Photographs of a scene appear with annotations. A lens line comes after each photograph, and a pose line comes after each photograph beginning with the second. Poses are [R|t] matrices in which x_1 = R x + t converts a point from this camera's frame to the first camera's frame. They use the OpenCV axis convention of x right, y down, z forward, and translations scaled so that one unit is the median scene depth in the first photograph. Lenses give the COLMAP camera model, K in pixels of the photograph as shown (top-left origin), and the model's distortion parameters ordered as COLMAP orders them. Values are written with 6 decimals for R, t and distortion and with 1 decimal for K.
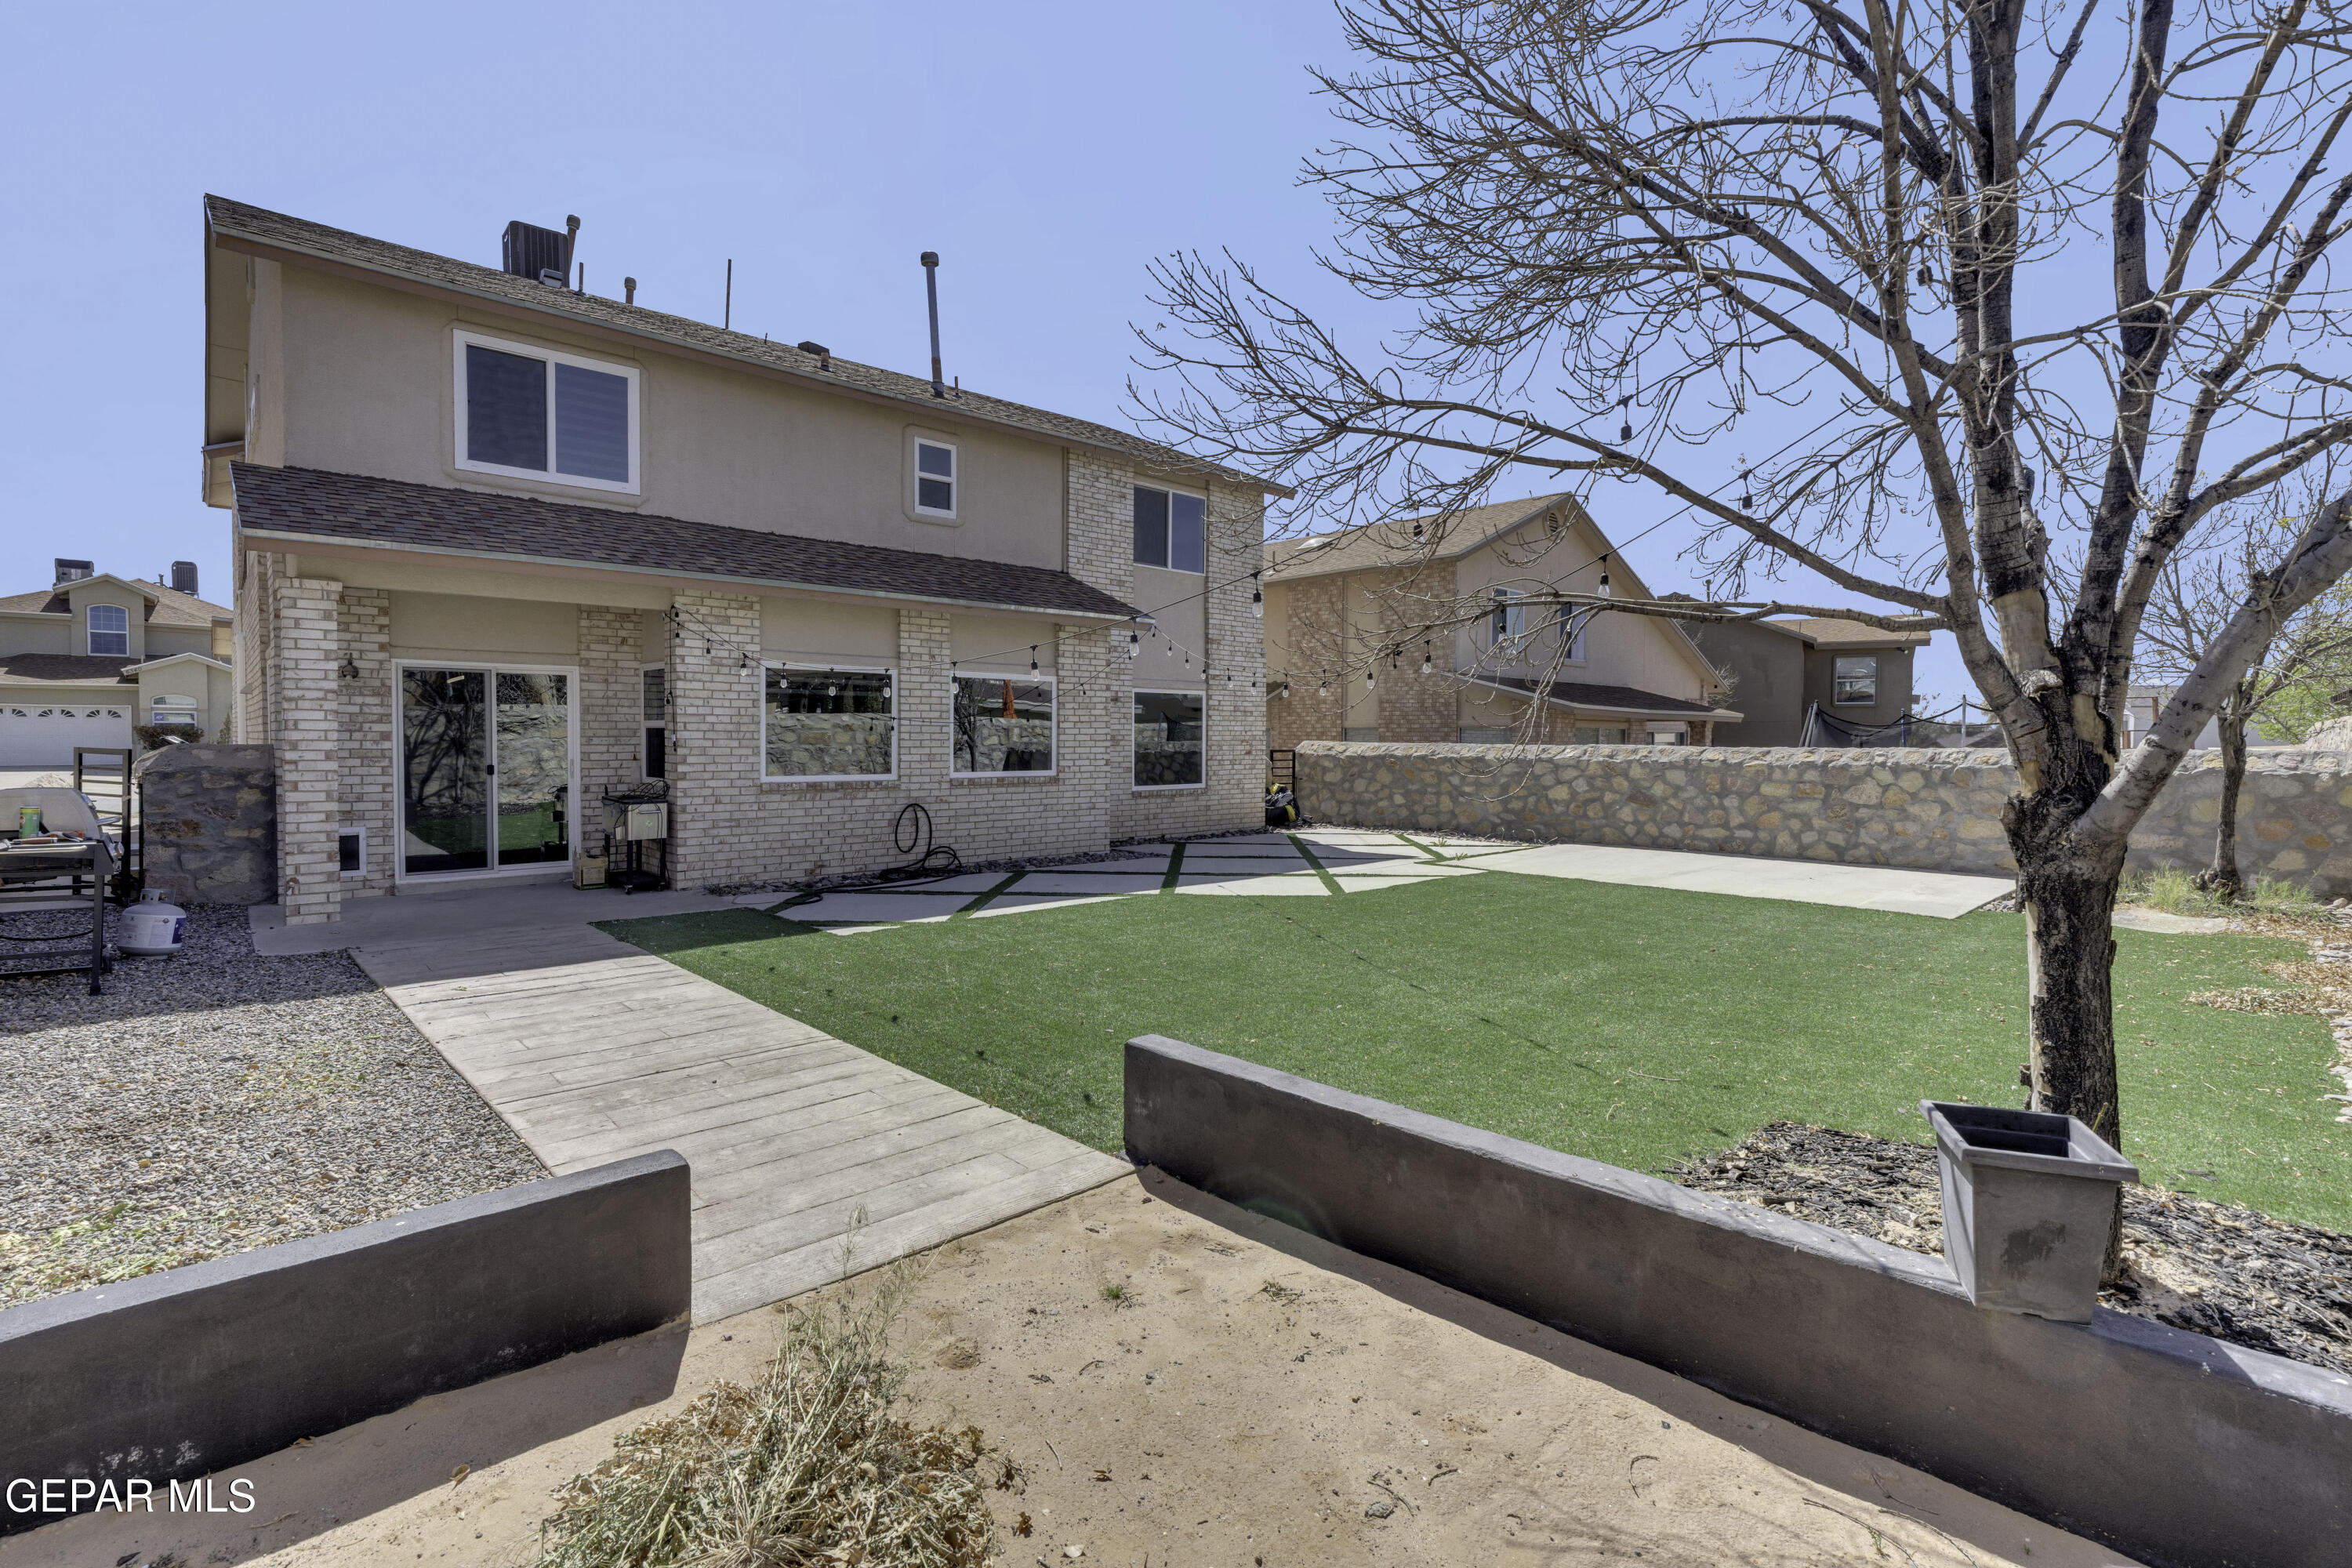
lens RADIAL K [[1053.5, 0, 1170.9], [0, 1053.5, 765.4], [0, 0, 1]] dist [-0.004093, 0.000290]
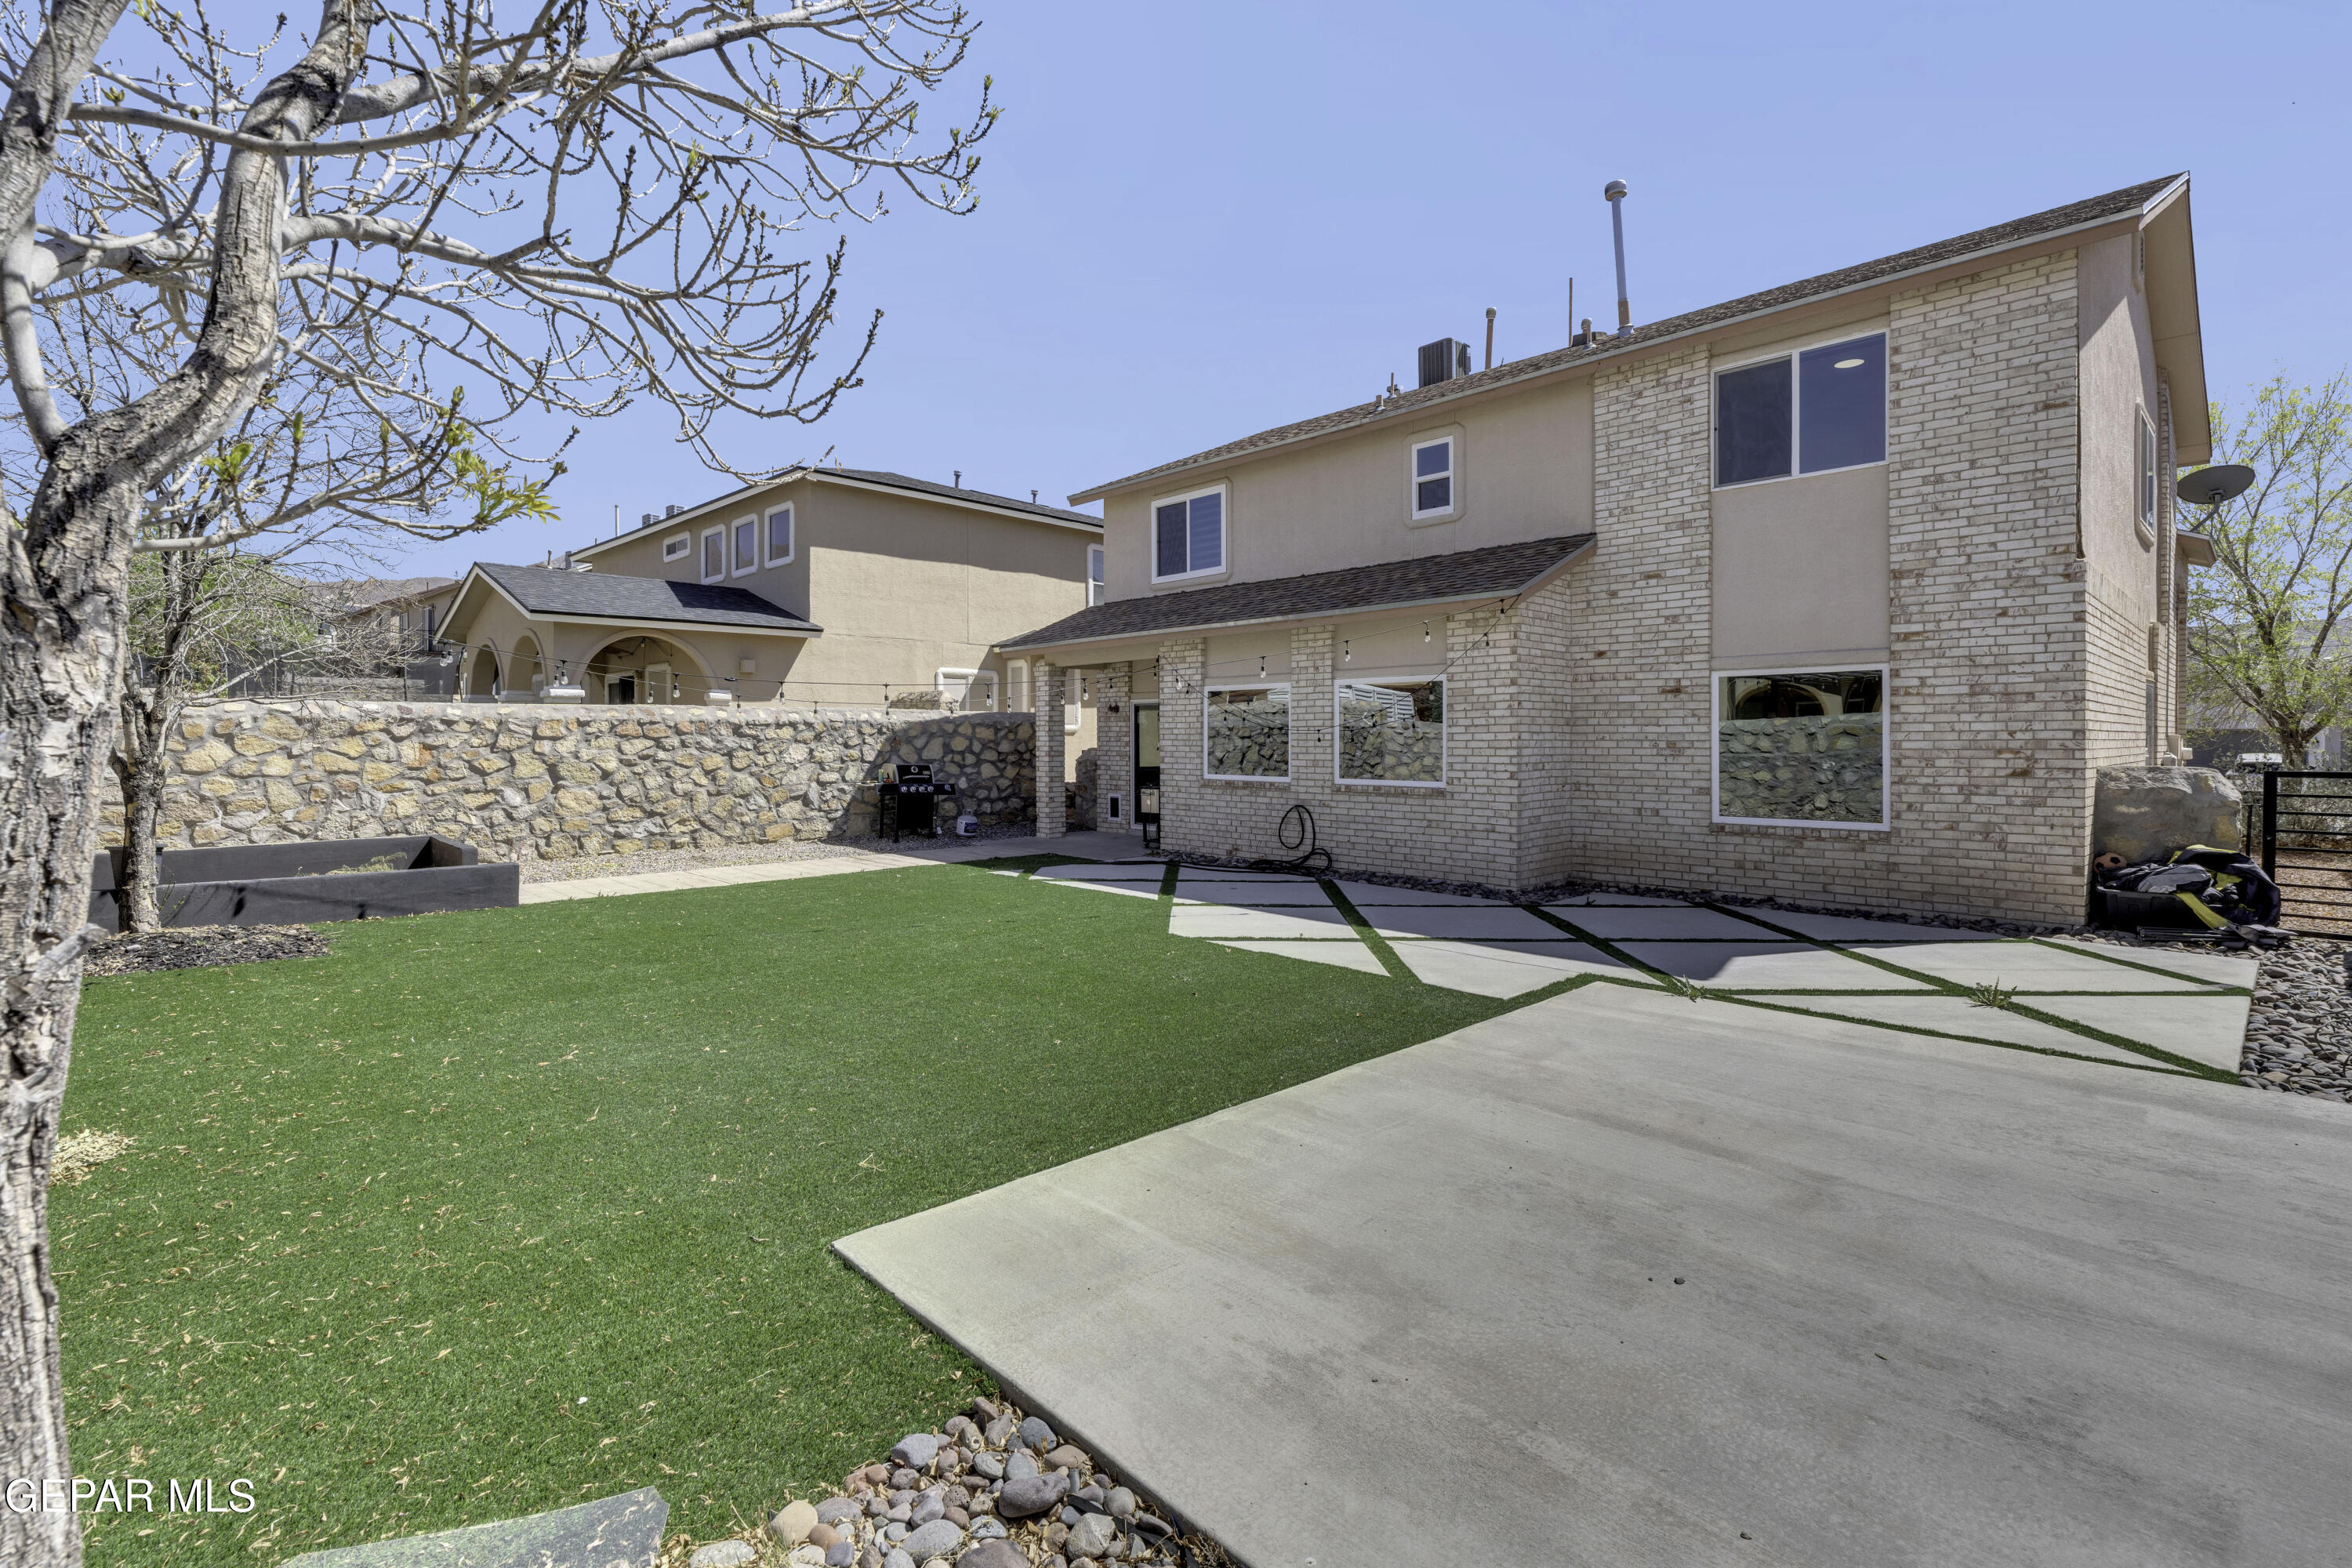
lens RADIAL K [[1066.7, 0, 1179.3], [0, 1066.7, 748.1], [0, 0, 1]] dist [0.000596, 0.000291]
pose [[0.018588, 0.003021, -0.999823, 0.859443], [-0.025663, 0.999667, 0.002544, -0.022338], [0.999498, 0.025612, 0.018660, 0.854911]]
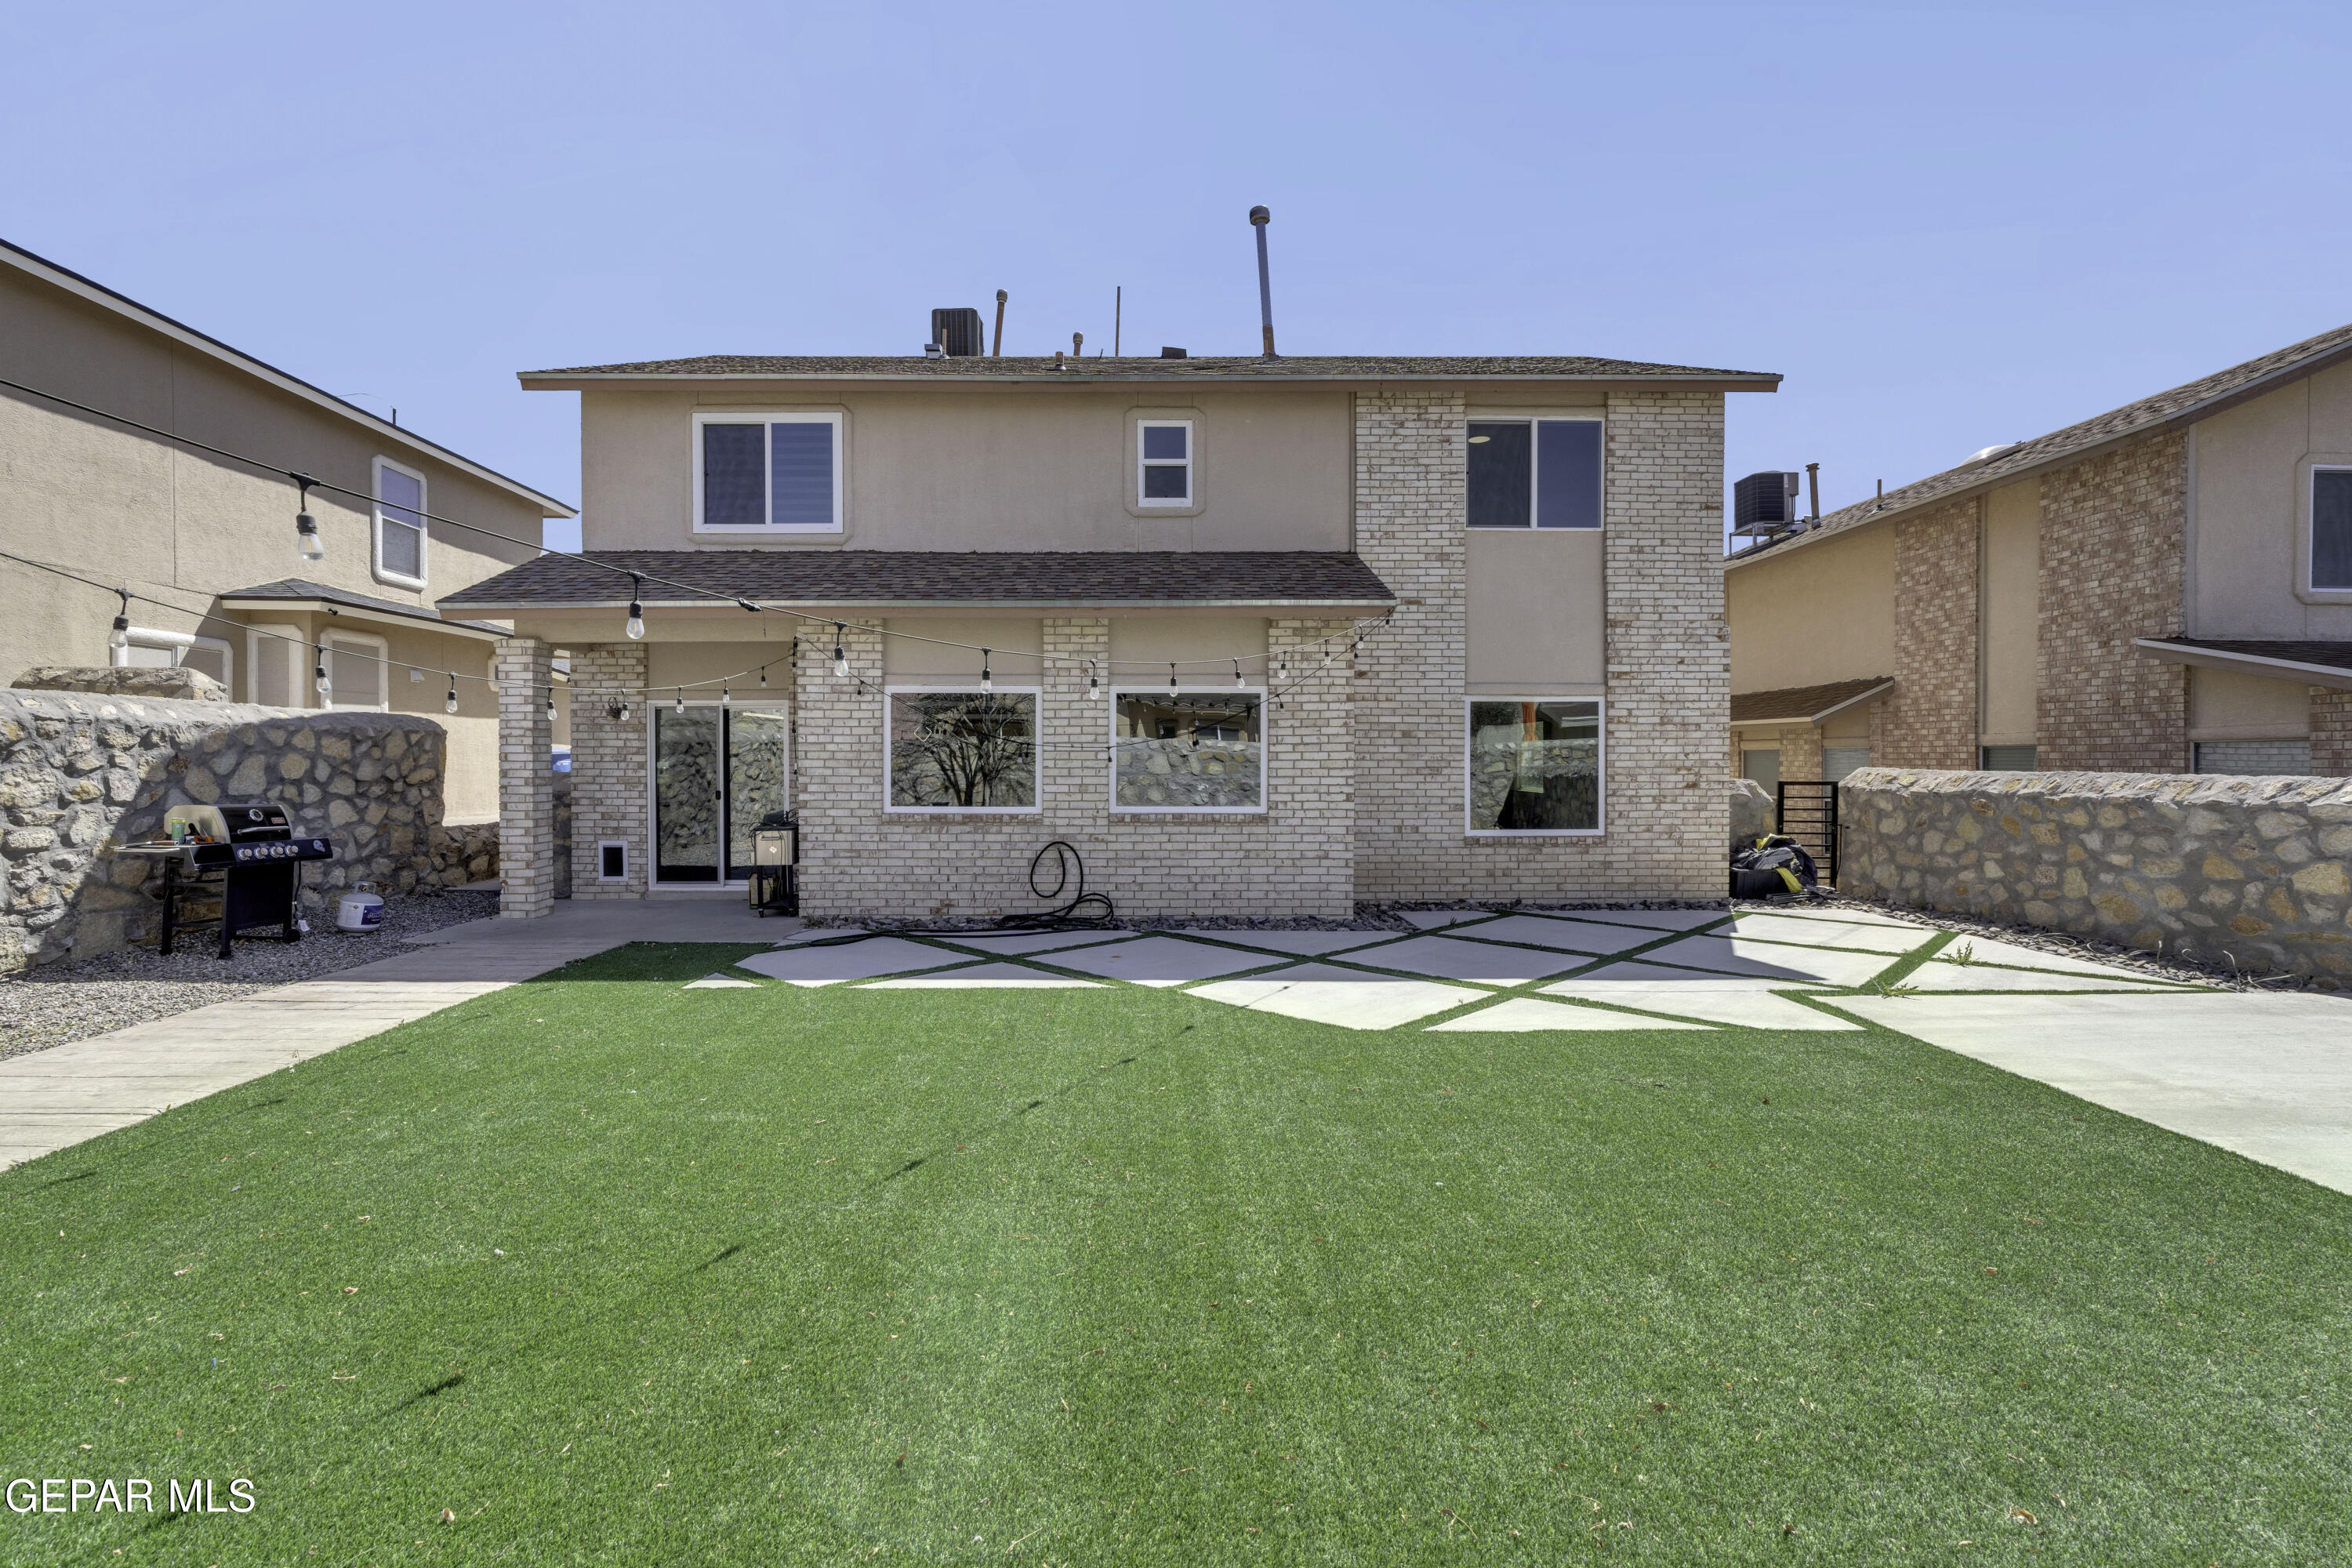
lens RADIAL K [[1051.2, 0, 1171.1], [0, 1051.2, 776.3], [0, 0, 1]] dist [-0.004289, 0.000283]
pose [[0.741552, 0.004668, -0.670880, 0.404256], [-0.014102, 0.999863, -0.008631, -0.011217], [0.670748, 0.015861, 0.741516, 0.420899]]
